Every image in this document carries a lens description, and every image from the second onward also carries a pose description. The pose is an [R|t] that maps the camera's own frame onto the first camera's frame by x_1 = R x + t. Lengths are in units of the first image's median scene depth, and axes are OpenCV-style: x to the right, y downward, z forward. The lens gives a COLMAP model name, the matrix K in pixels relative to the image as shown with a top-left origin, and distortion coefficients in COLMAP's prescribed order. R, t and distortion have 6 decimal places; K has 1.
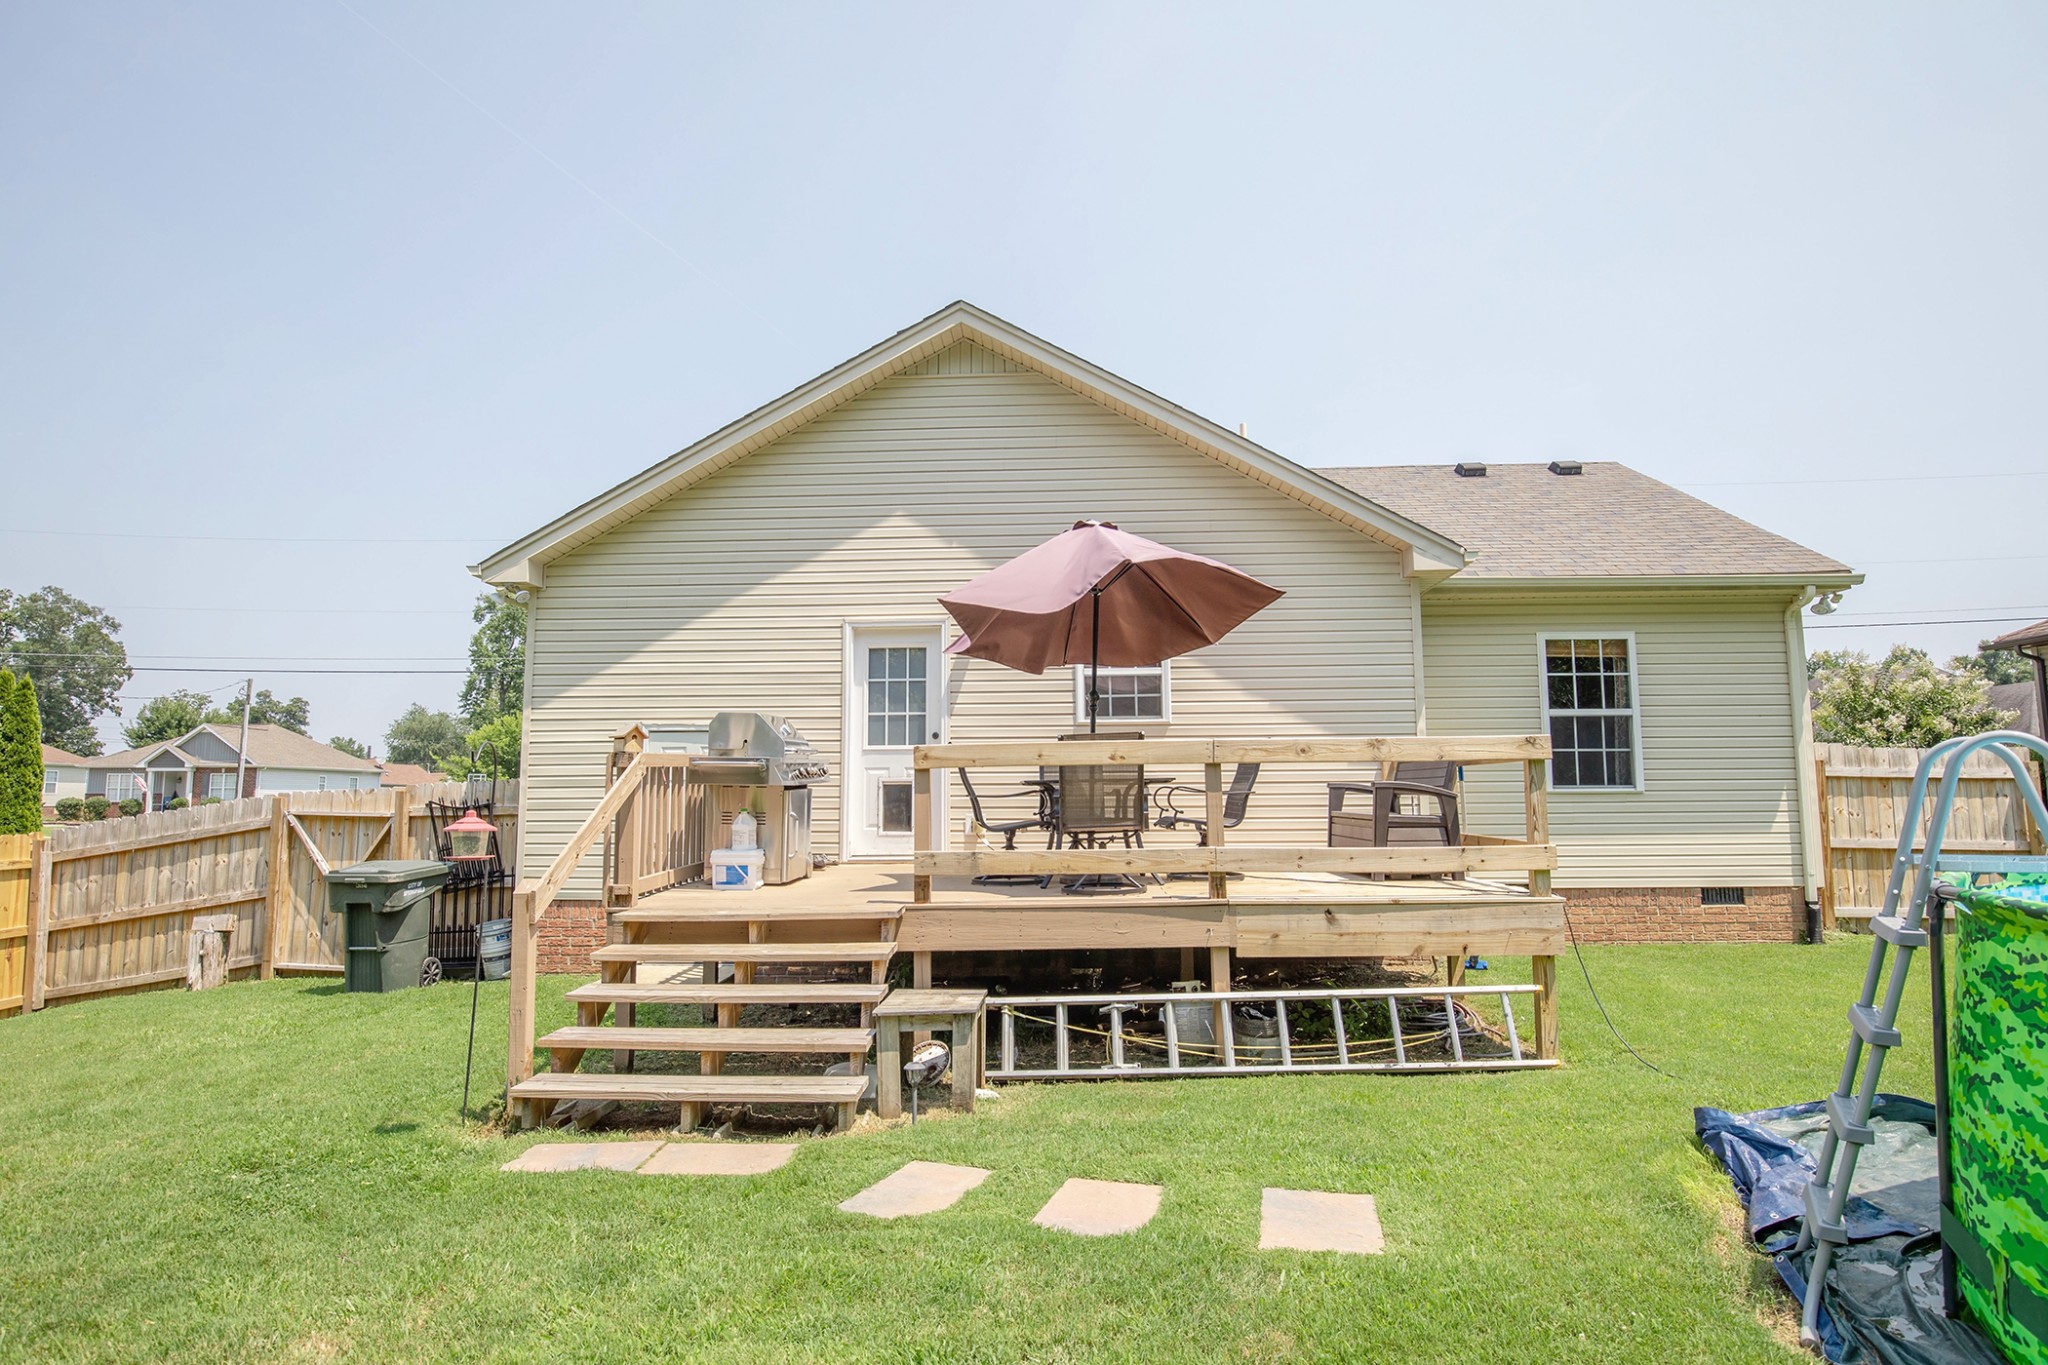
lens RADIAL K [[1039.0, 0, 1041.3], [0, 1039.0, 686.7], [0, 0, 1]] dist [-0.024781, -0.000009]
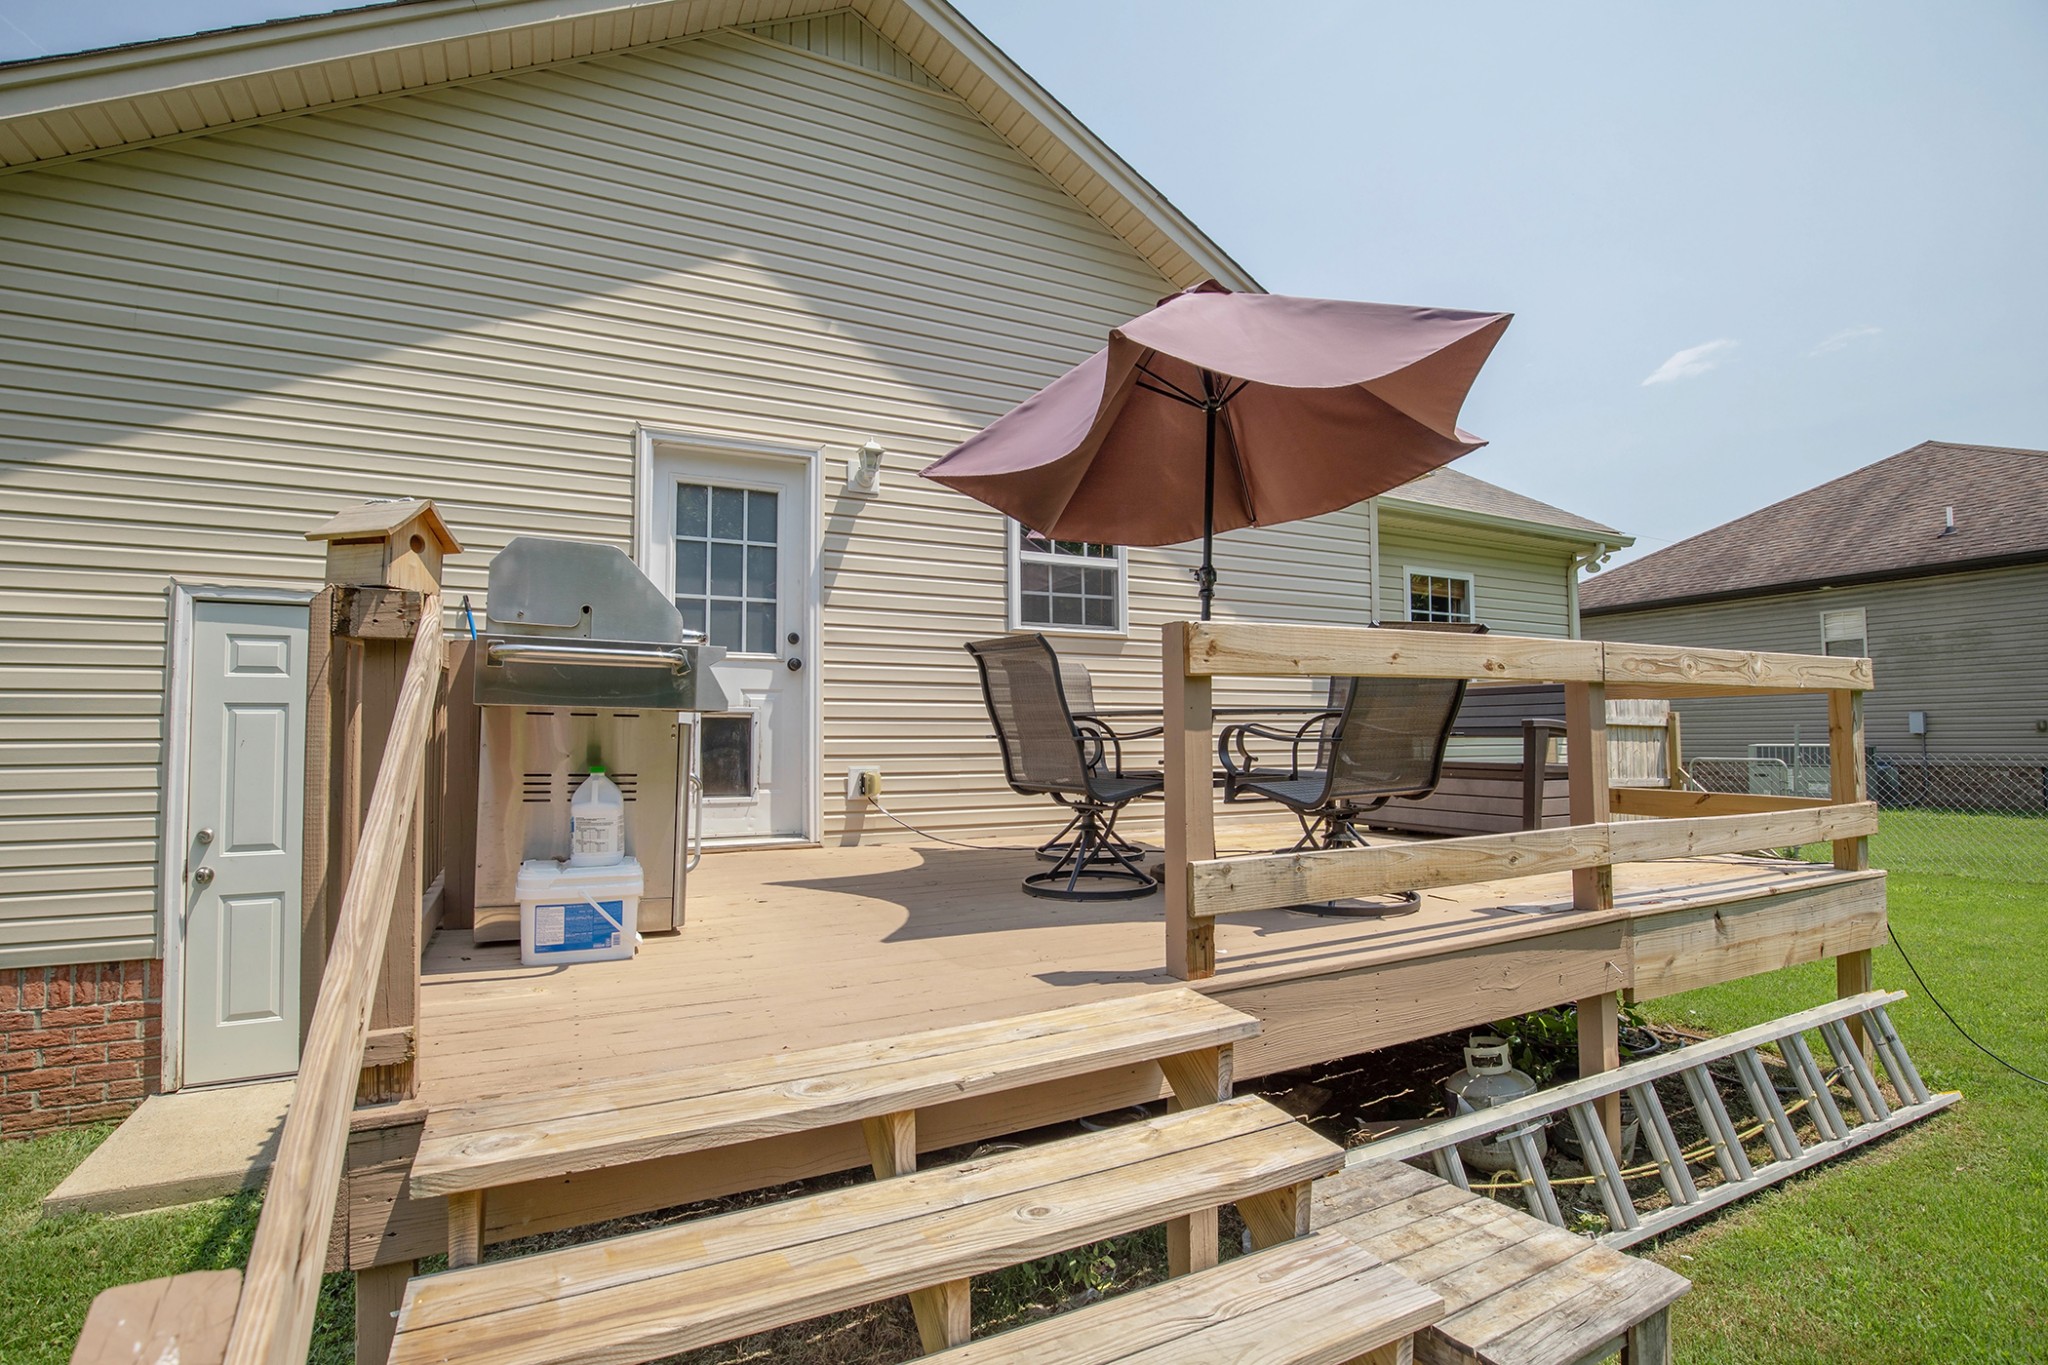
lens RADIAL K [[936.2, 0, 1010.5], [0, 936.2, 684.2], [0, 0, 1]] dist [-0.035597, 0.005734]
pose [[0.877949, 0.029469, 0.477846, -0.250241], [-0.051086, 0.998172, 0.032301, 0.049403], [-0.476020, -0.052770, 0.877850, 0.457770]]
